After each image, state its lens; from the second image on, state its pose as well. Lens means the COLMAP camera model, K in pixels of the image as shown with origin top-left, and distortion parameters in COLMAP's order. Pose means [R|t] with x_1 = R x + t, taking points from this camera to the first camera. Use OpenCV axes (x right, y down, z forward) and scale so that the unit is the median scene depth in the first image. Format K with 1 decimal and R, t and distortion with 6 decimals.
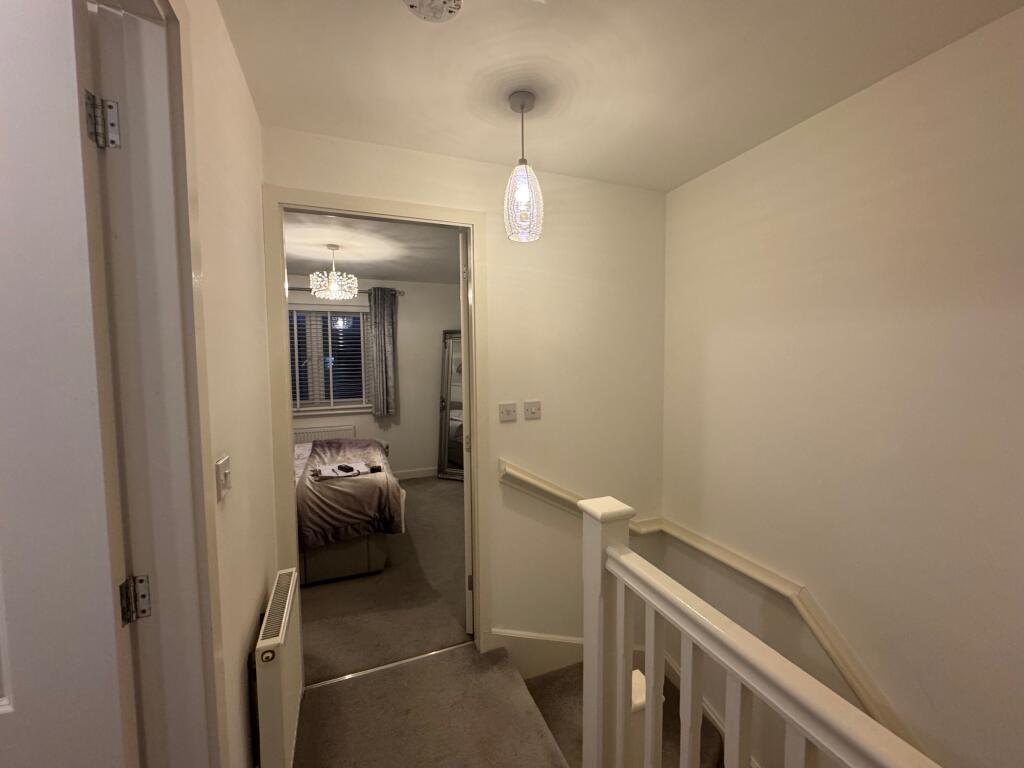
lens RADIAL K [[405.2, 0, 512.0], [0, 405.2, 384.0], [0, 0, 1]] dist [-0.000214, -0.000058]
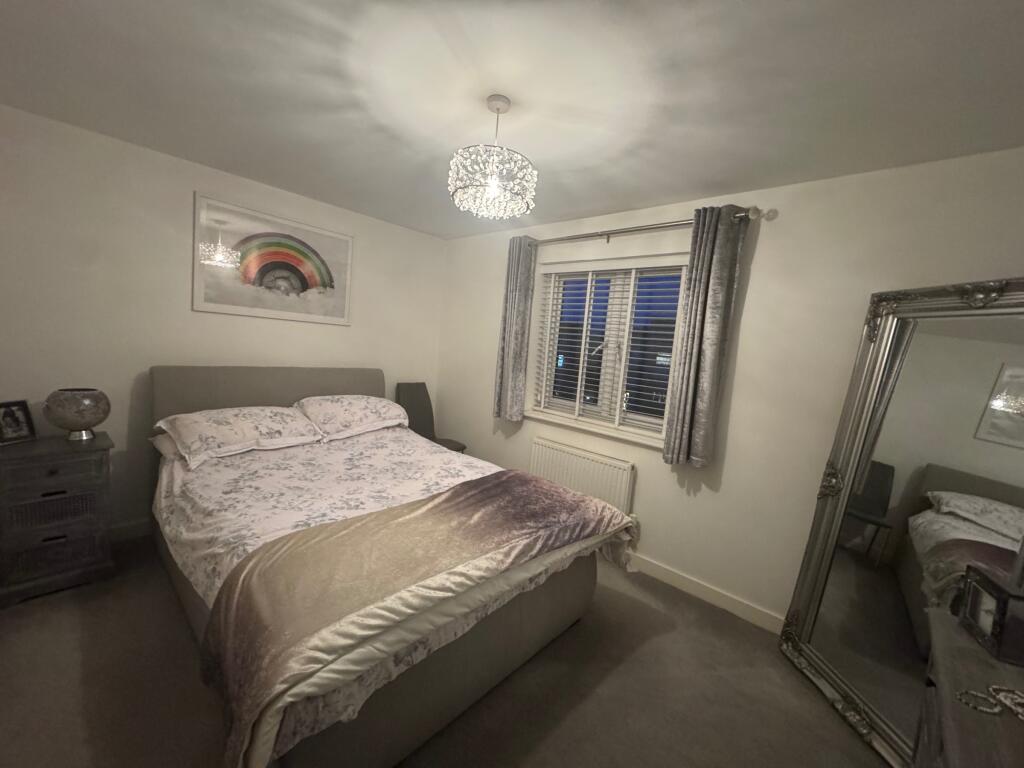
lens RADIAL K [[411.5, 0, 512.0], [0, 411.5, 384.0], [0, 0, 1]] dist [0.001745, 0.000381]
pose [[0.400898, 0.137255, -0.905782, 0.057650], [-0.148543, 0.985369, 0.083570, -0.033158], [0.904000, 0.101045, 0.415421, 0.579549]]
